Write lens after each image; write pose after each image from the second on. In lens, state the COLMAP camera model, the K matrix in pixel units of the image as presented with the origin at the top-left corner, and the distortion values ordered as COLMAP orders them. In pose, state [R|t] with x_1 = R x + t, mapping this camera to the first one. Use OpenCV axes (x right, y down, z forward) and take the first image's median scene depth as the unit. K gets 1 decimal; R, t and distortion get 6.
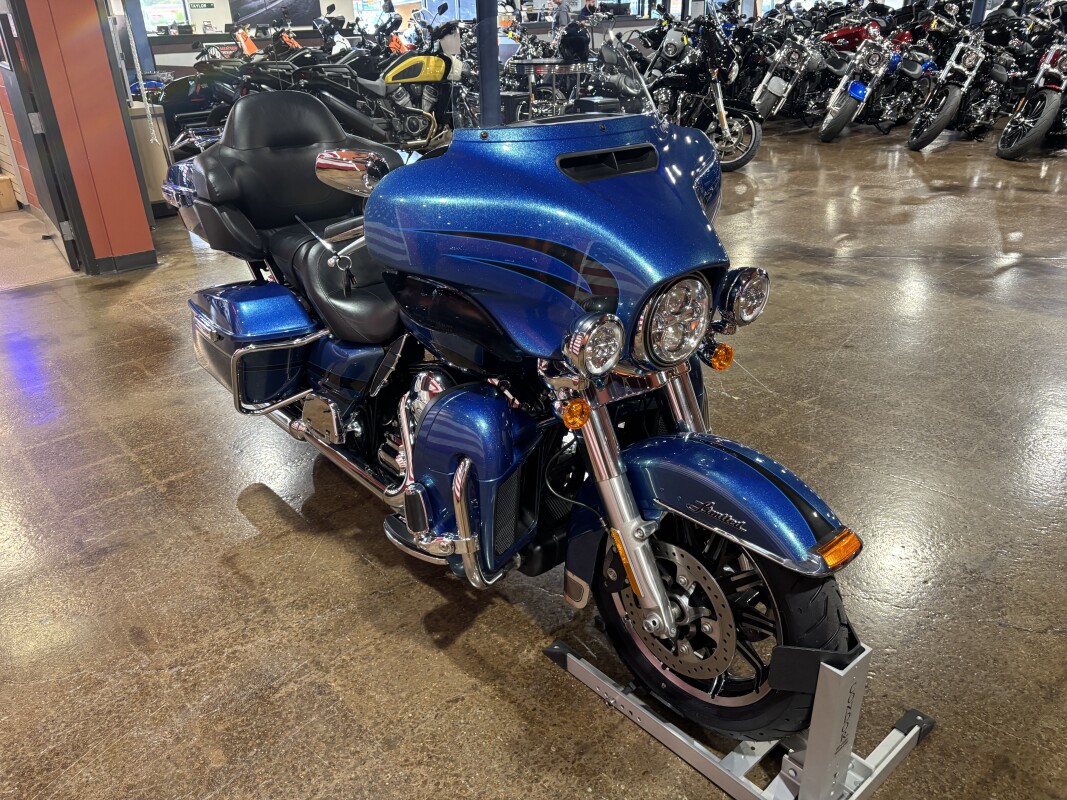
lens RADIAL K [[804.6, 0, 533.5], [0, 804.6, 400.0], [0, 0, 1]] dist [0.043335, -0.052508]
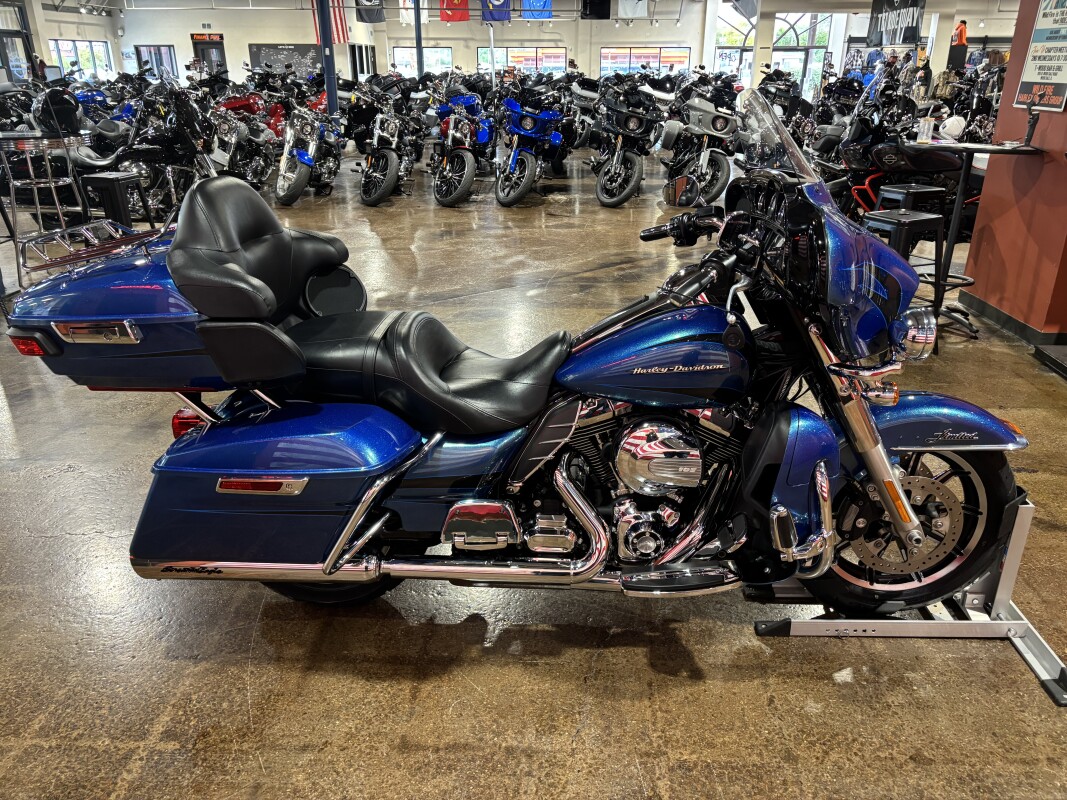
lens RADIAL K [[797.7, 0, 538.6], [0, 797.7, 388.7], [0, 0, 1]] dist [0.046886, -0.043121]
pose [[0.681623, -0.242767, 0.690257, -0.822602], [0.300145, 0.953103, 0.038820, -0.143957], [-0.667310, 0.180717, 0.722523, 0.300025]]
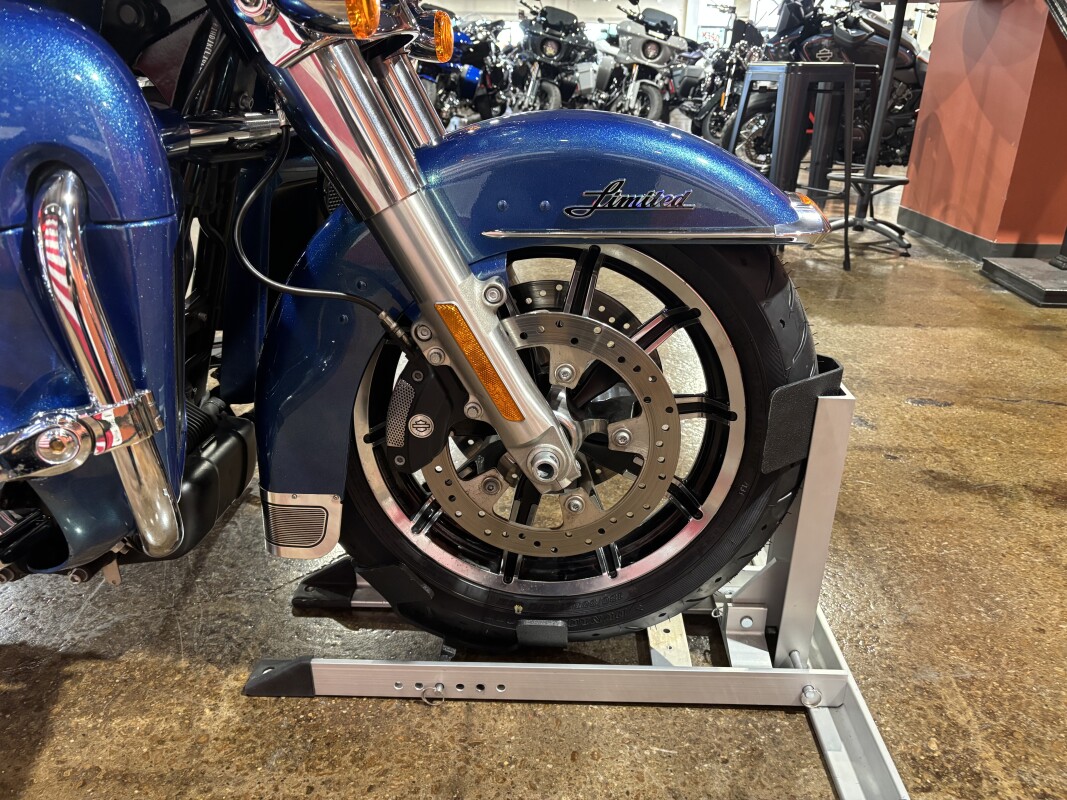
lens RADIAL K [[804.6, 0, 533.5], [0, 804.6, 400.0], [0, 0, 1]] dist [0.043335, -0.052508]
pose [[0.682222, -0.238486, 0.691157, -0.152208], [0.281143, 0.958195, 0.053121, 0.148887], [-0.674931, 0.158074, 0.720750, 0.450861]]
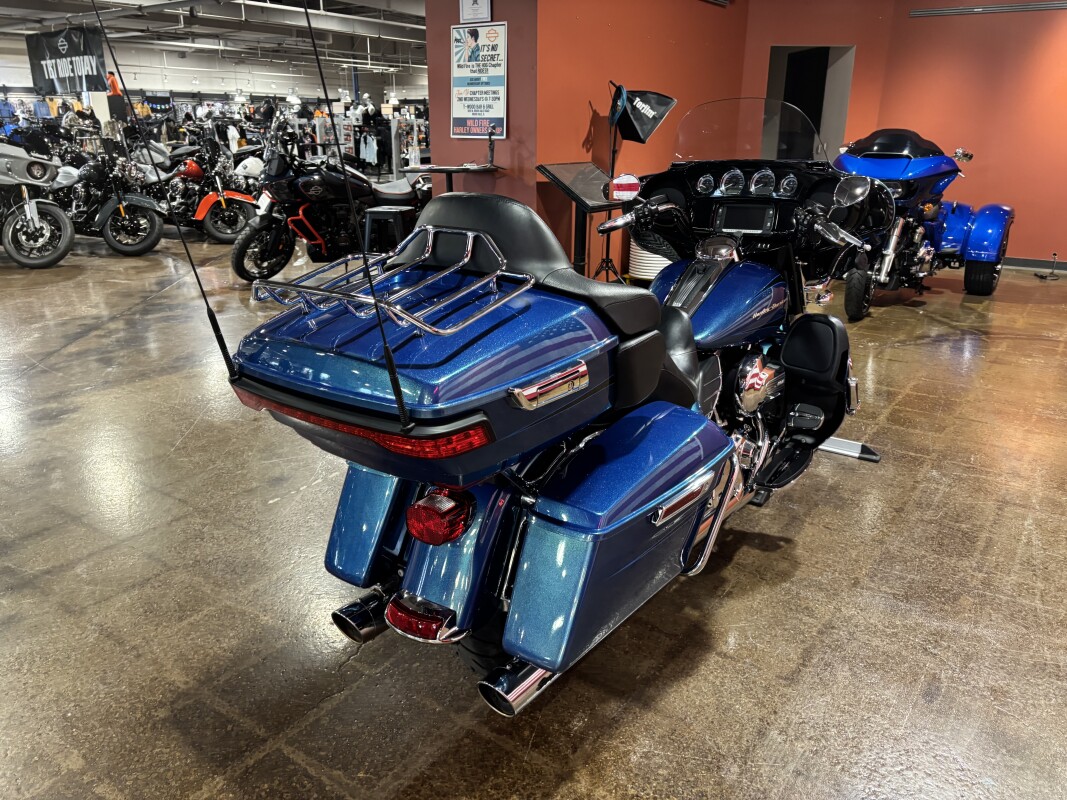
lens RADIAL K [[804.6, 0, 533.5], [0, 804.6, 400.0], [0, 0, 1]] dist [0.043335, -0.052508]
pose [[-0.227990, -0.285255, 0.930941, -1.144972], [0.425624, 0.830733, 0.358786, -0.533637], [-0.875708, 0.478030, -0.067987, 1.272331]]
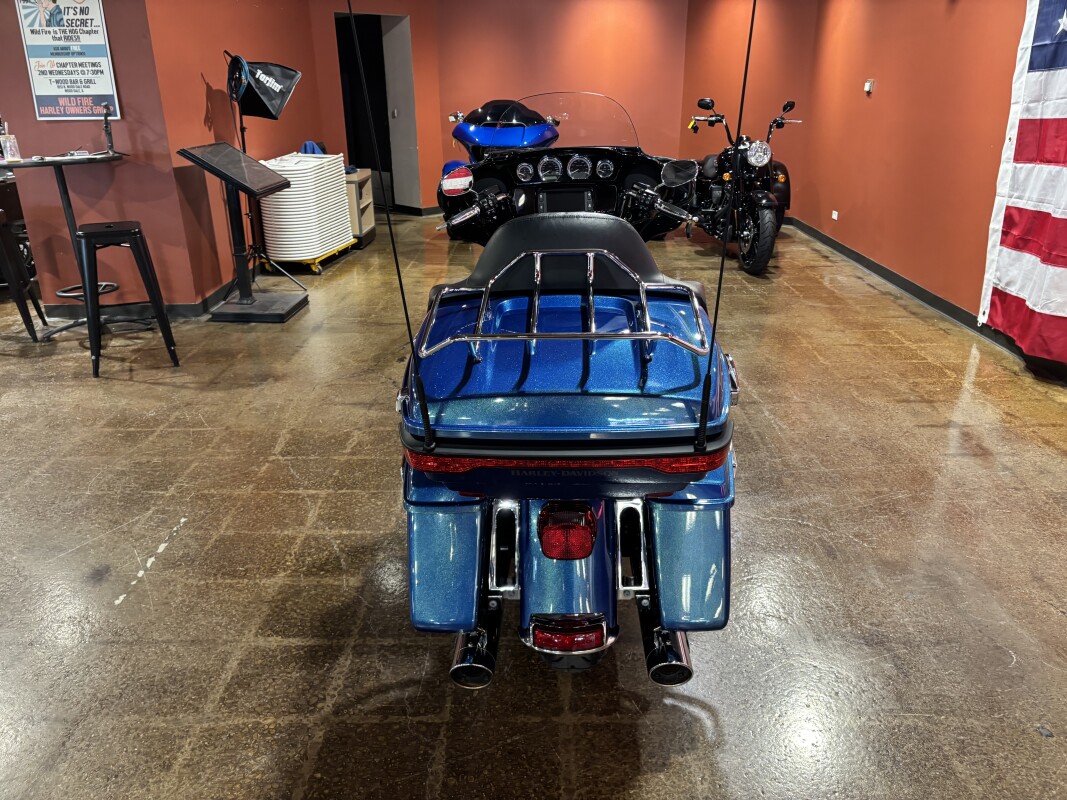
lens RADIAL K [[804.6, 0, 533.5], [0, 804.6, 400.0], [0, 0, 1]] dist [0.043335, -0.052508]
pose [[-0.746304, -0.210136, 0.631565, -0.854376], [0.316007, 0.723240, 0.614055, -0.797171], [-0.585808, 0.657850, -0.473352, 1.677973]]
